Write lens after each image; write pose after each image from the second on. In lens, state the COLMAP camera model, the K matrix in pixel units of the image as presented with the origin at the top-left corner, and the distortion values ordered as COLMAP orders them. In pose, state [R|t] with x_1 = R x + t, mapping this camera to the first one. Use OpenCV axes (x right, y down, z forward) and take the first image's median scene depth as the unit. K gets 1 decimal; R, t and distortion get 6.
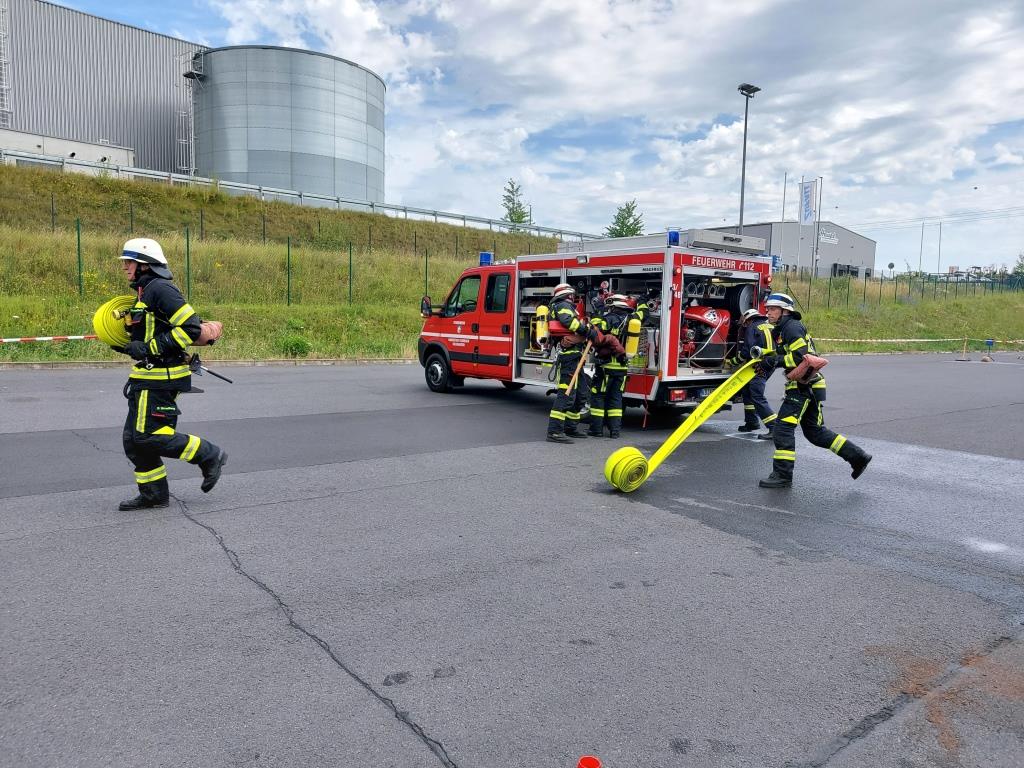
lens RADIAL K [[748.5, 0, 506.3], [0, 748.5, 381.4], [0, 0, 1]] dist [0.061839, 0.000514]
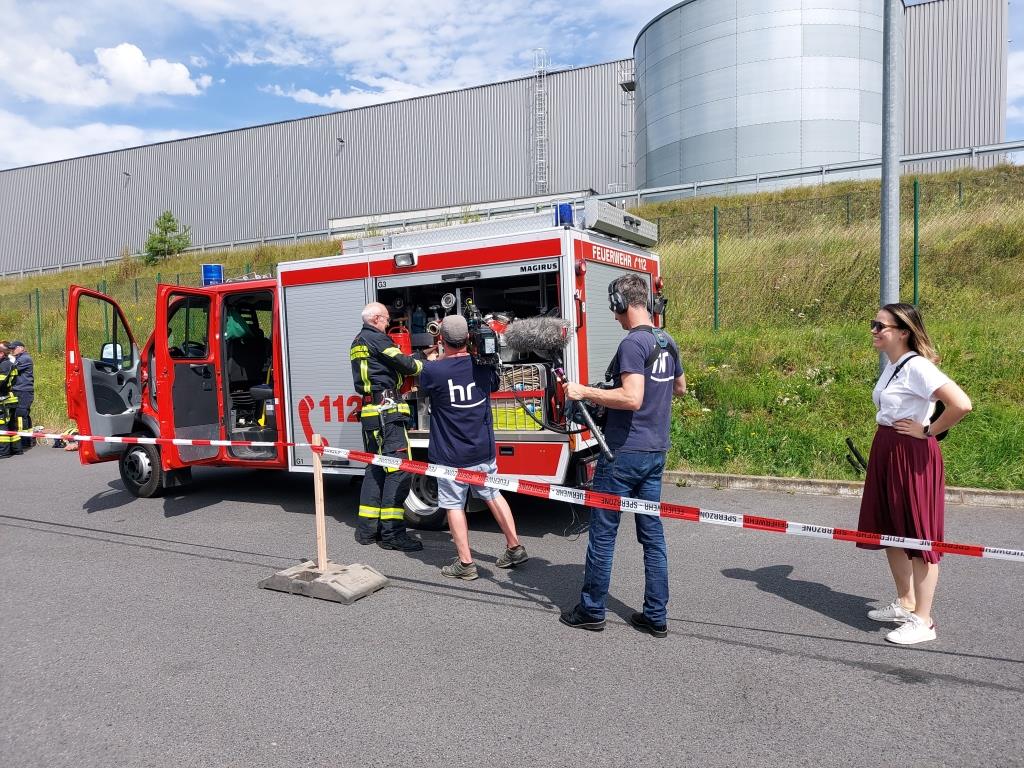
lens RADIAL K [[748.5, 0, 506.3], [0, 748.5, 381.4], [0, 0, 1]] dist [0.061839, 0.000514]
pose [[0.919026, -0.094957, 0.382588, -0.063349], [0.110629, 0.993678, -0.019118, -0.045993], [-0.378354, 0.059896, 0.923721, 0.423037]]
